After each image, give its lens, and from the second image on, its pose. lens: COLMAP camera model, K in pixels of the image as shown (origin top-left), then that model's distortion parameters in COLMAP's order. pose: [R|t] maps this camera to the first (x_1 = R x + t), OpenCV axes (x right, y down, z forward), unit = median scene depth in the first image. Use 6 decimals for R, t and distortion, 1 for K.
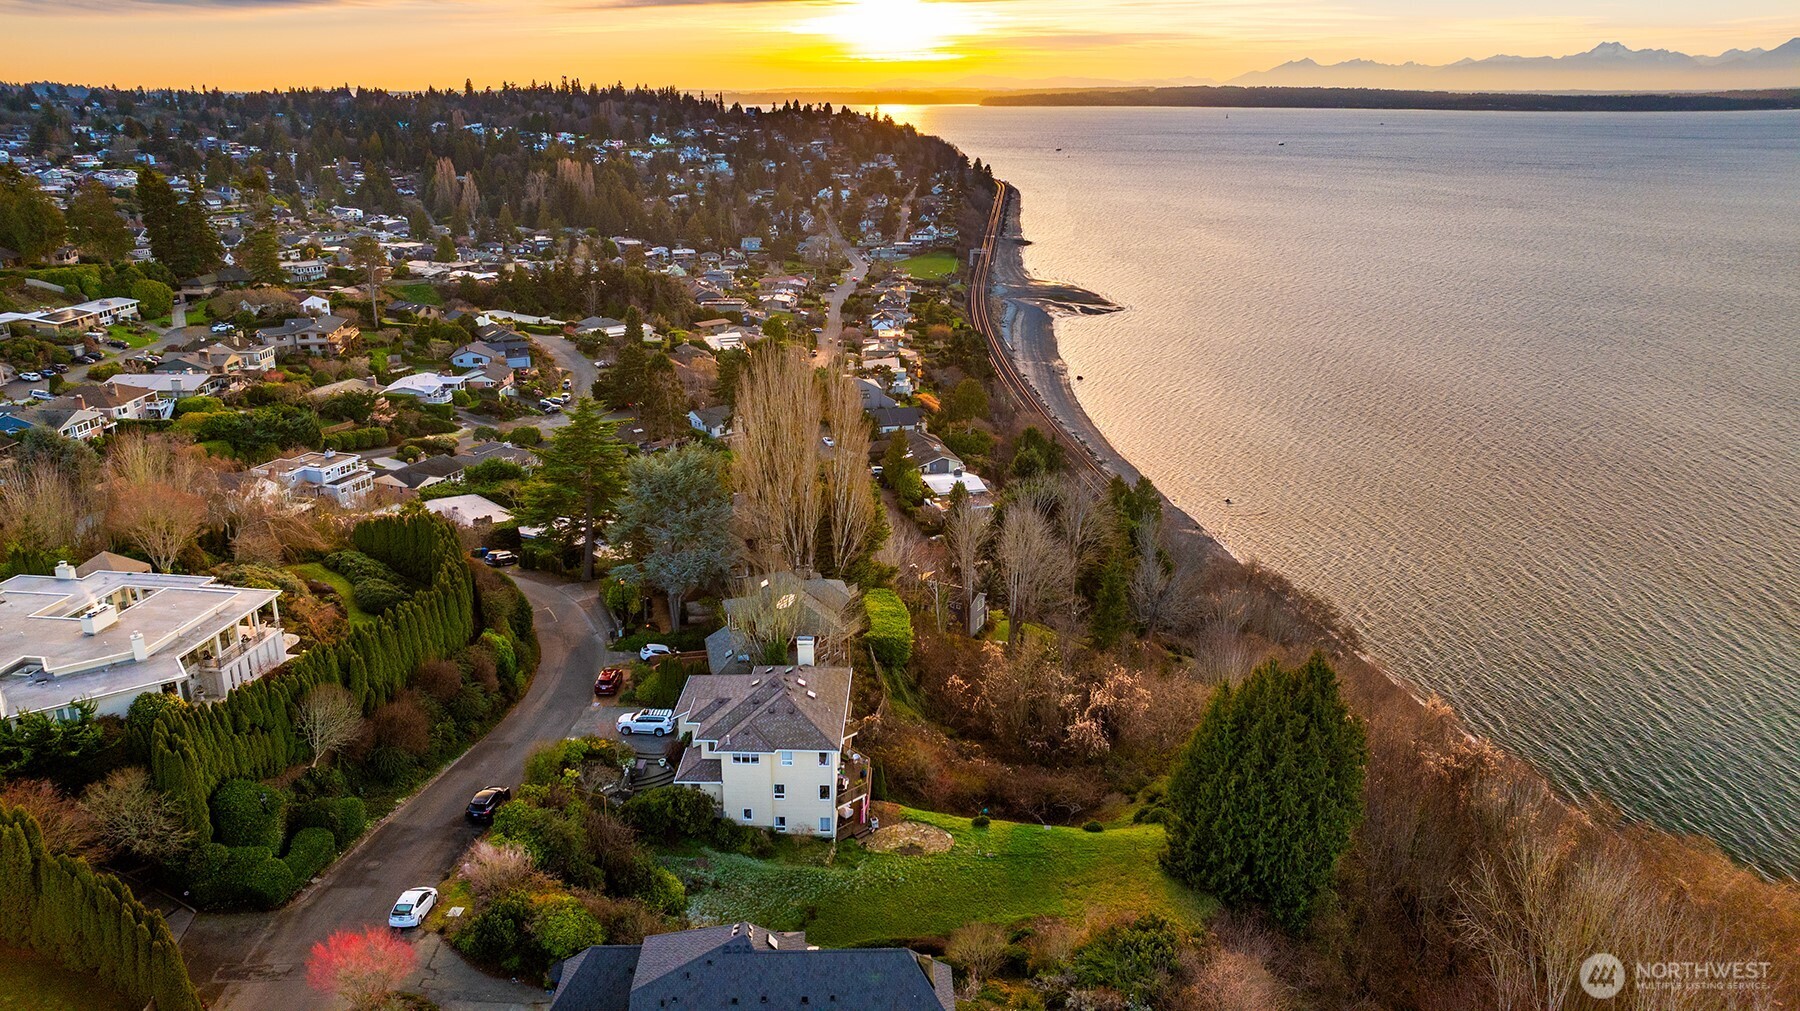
lens RADIAL K [[1261.0, 0, 892.2], [0, 1261.0, 509.7], [0, 0, 1]] dist [-0.023803, 0.017743]
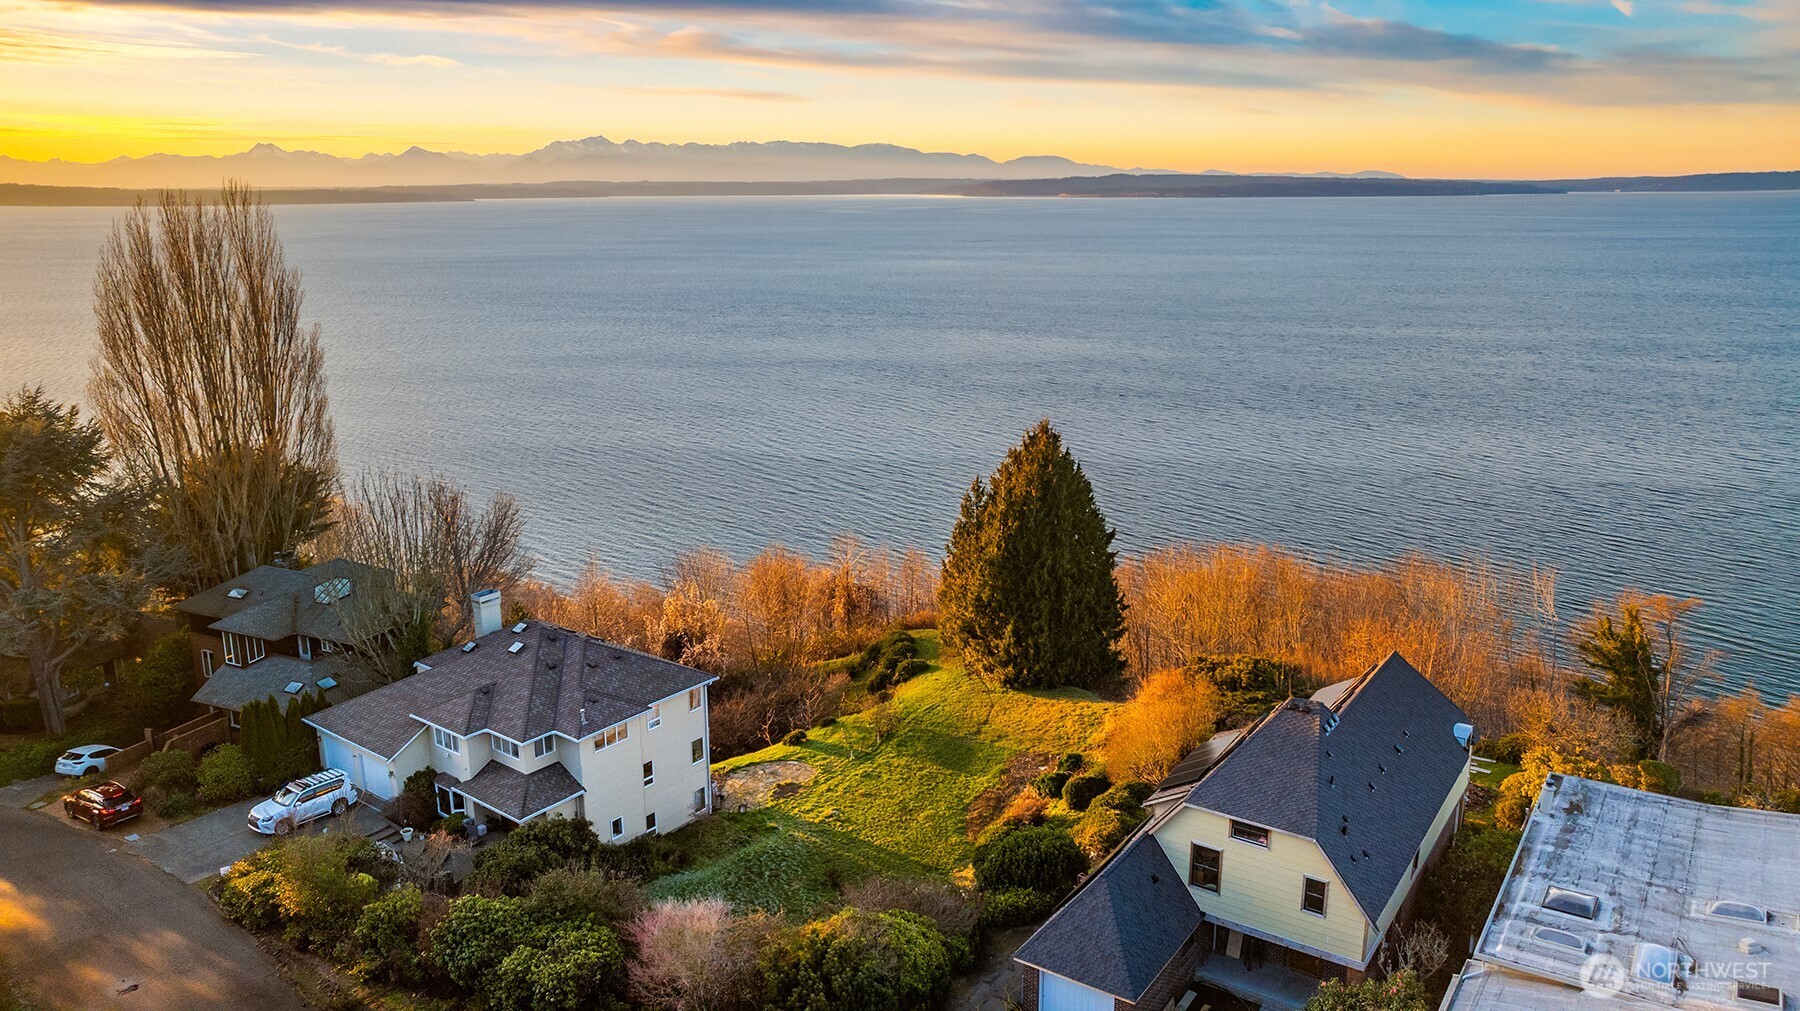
lens RADIAL K [[1261.0, 0, 893.4], [0, 1261.0, 511.0], [0, 0, 1]] dist [-0.023803, 0.017743]
pose [[0.586476, -0.202678, 0.784199, -0.494520], [0.258614, 0.964366, 0.055834, 0.088414], [-0.767571, 0.170059, 0.617993, 0.473528]]
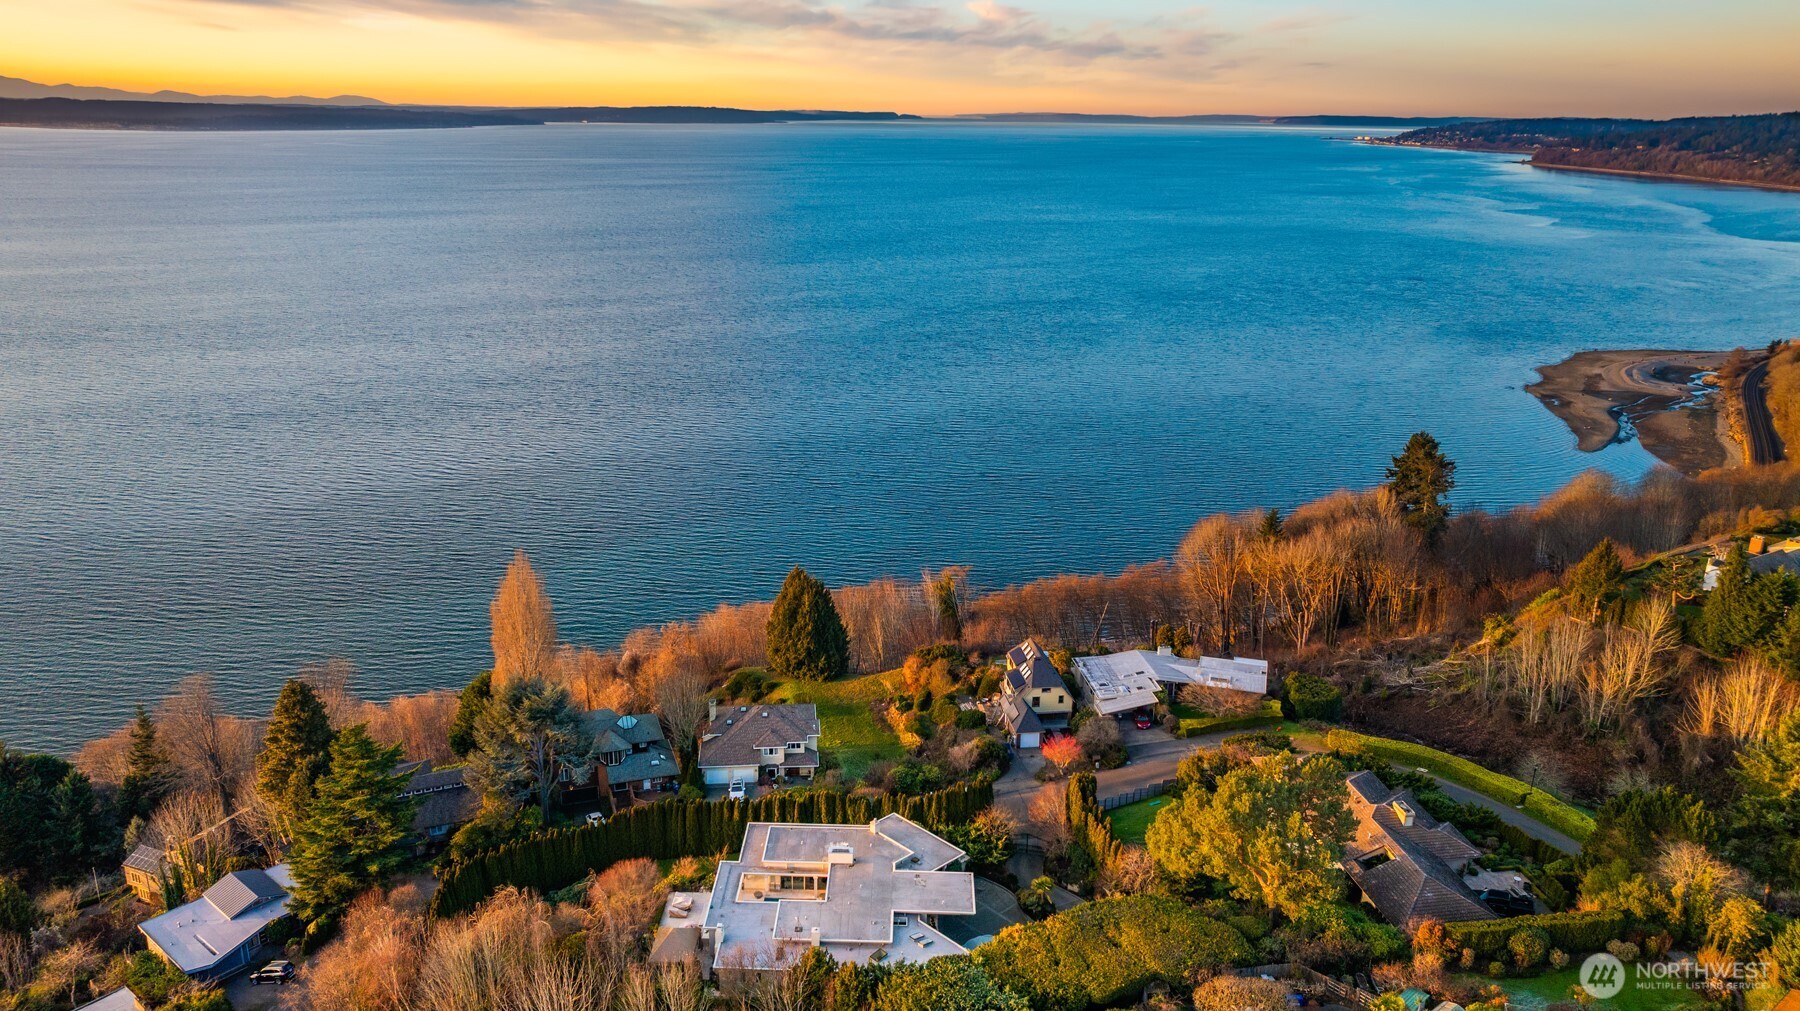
lens RADIAL K [[1261.0, 0, 894.6], [0, 1261.0, 493.5], [0, 0, 1]] dist [-0.023803, 0.017743]
pose [[-0.120892, -0.286146, 0.950529, -1.714298], [0.300572, 0.902050, 0.309779, -0.624499], [-0.946067, 0.323152, -0.023043, 0.807790]]
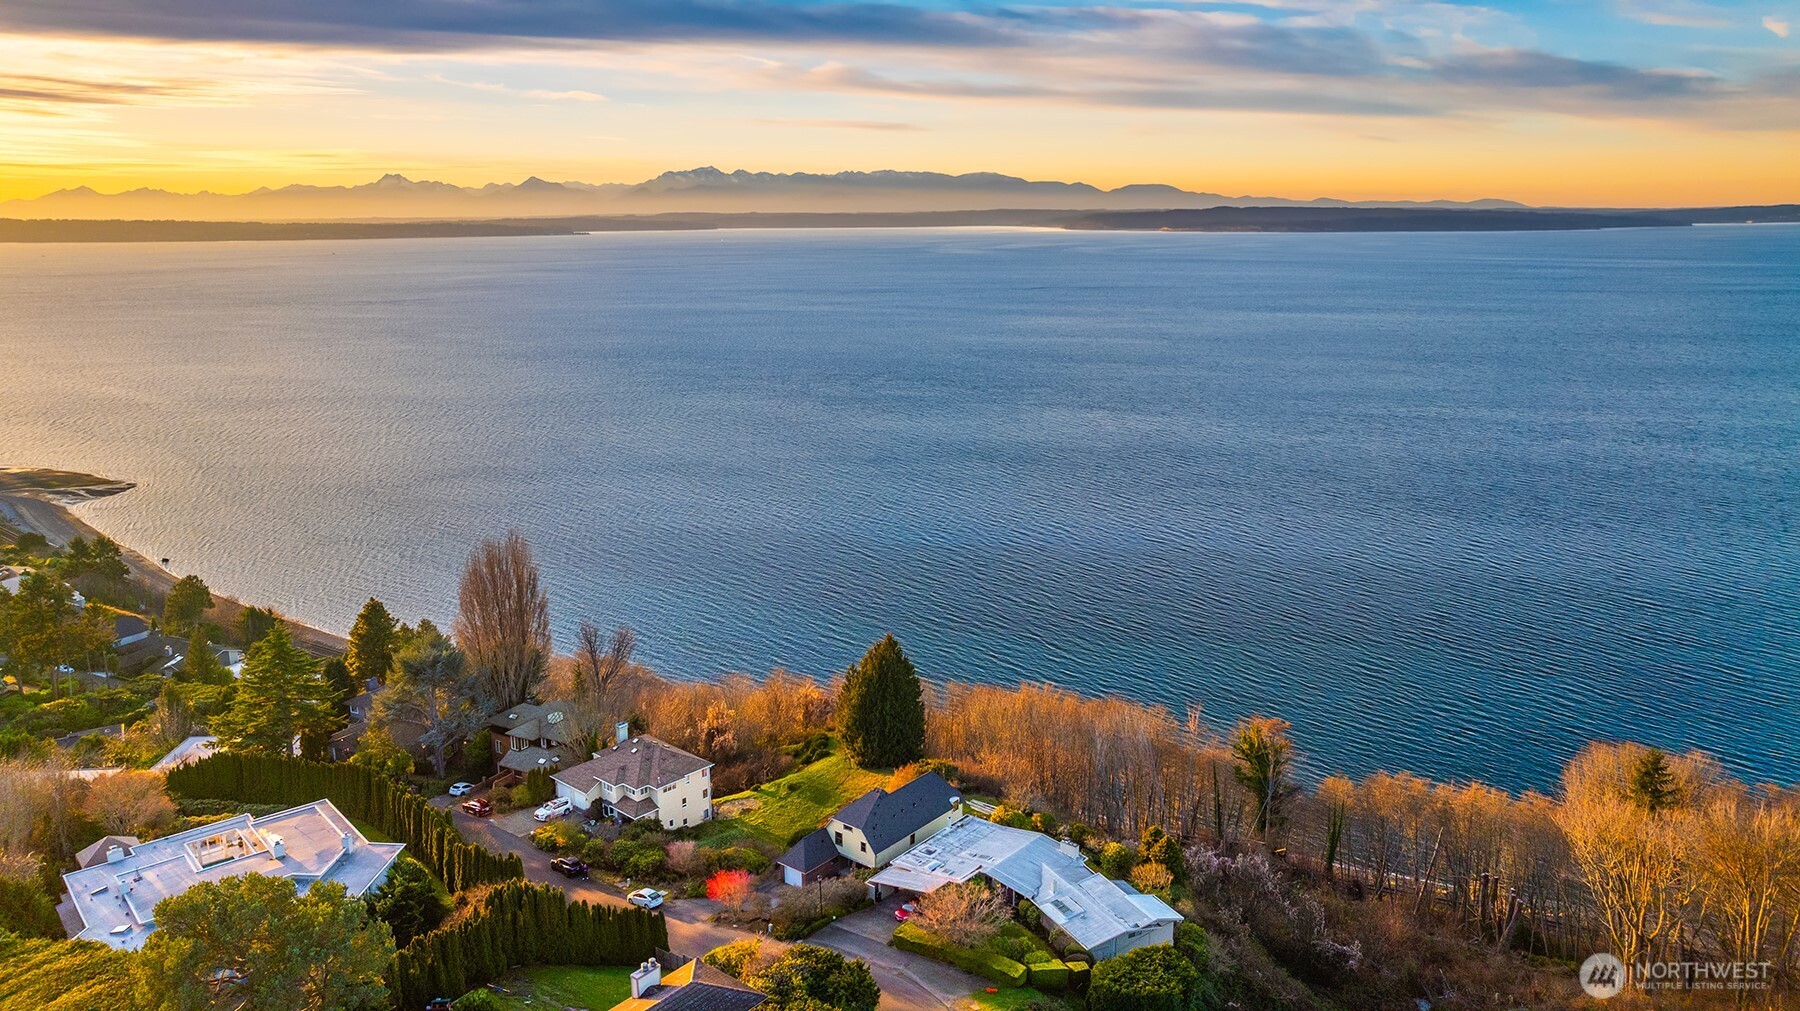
lens RADIAL K [[1261.0, 0, 897.7], [0, 1261.0, 520.2], [0, 0, 1]] dist [-0.023803, 0.017743]
pose [[0.647928, -0.181361, 0.739796, -1.052567], [0.244117, 0.969452, 0.023859, -0.105008], [-0.721524, 0.165138, 0.672408, -0.367698]]
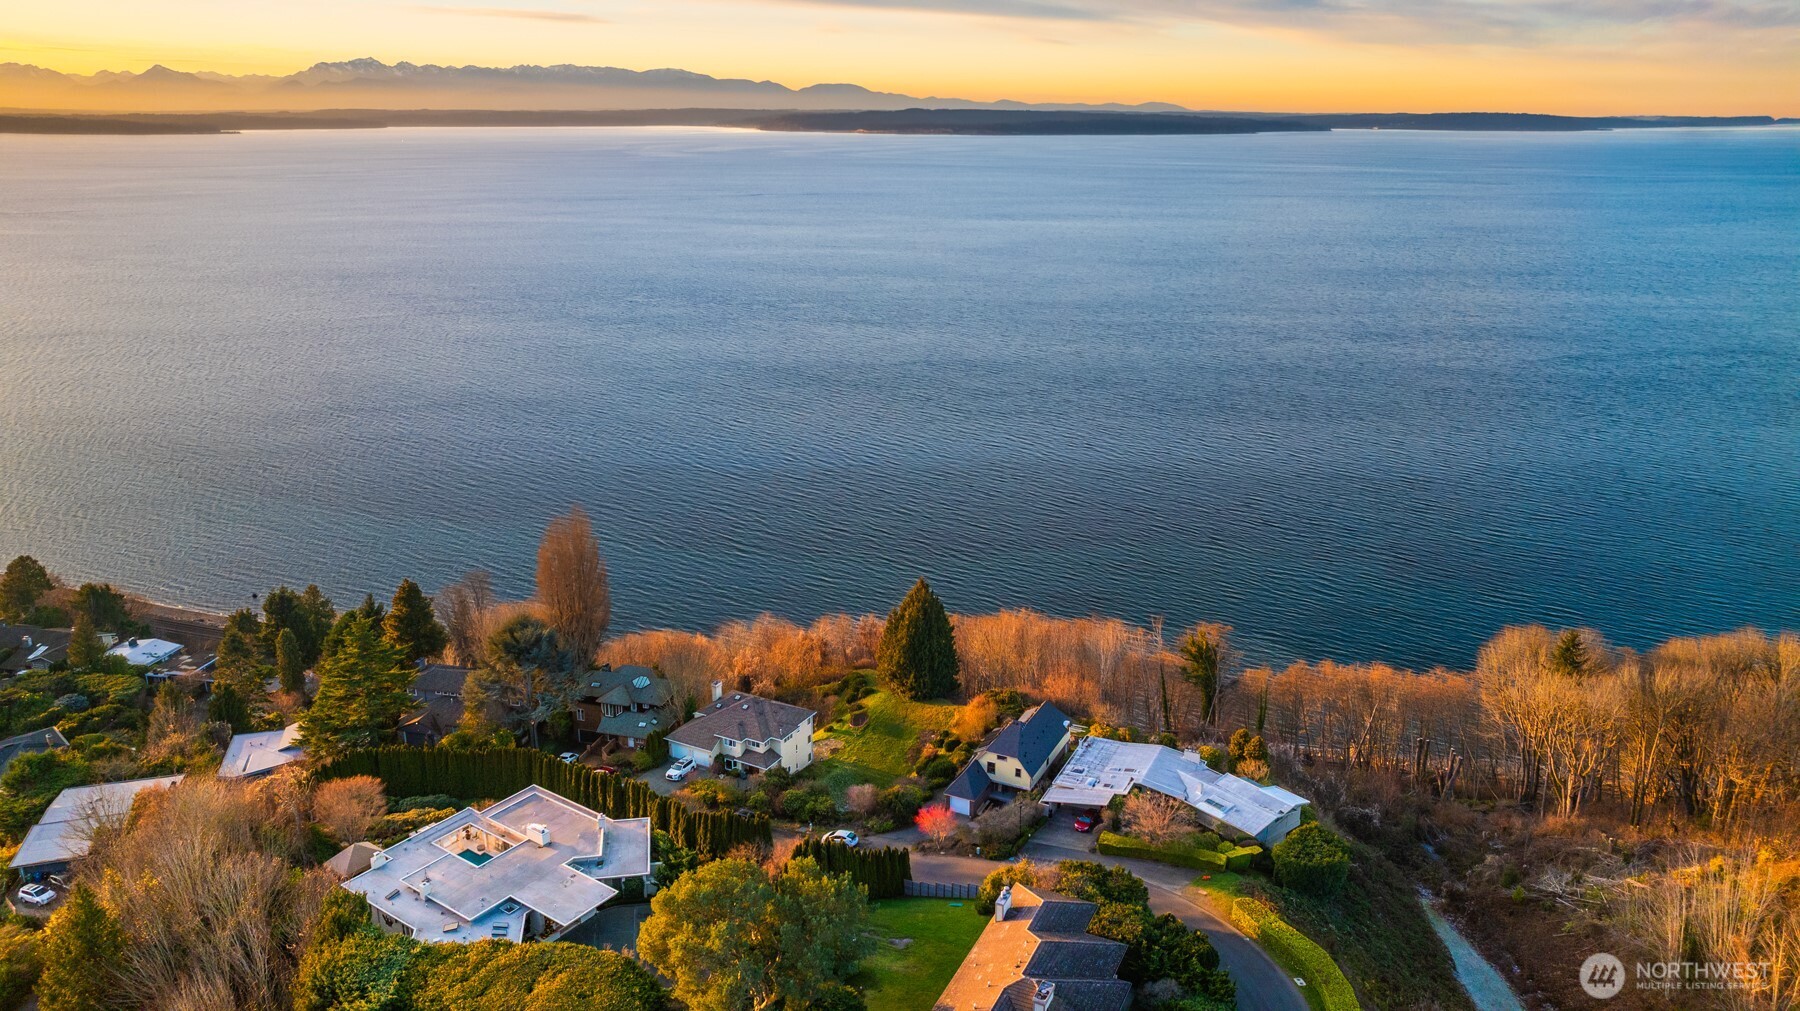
lens RADIAL K [[1261.0, 0, 896.8], [0, 1261.0, 507.5], [0, 0, 1]] dist [-0.023803, 0.017743]
pose [[0.450982, -0.262853, 0.852950, -1.456040], [0.275225, 0.950036, 0.147251, -0.327050], [-0.849038, 0.168346, 0.500793, -0.079246]]
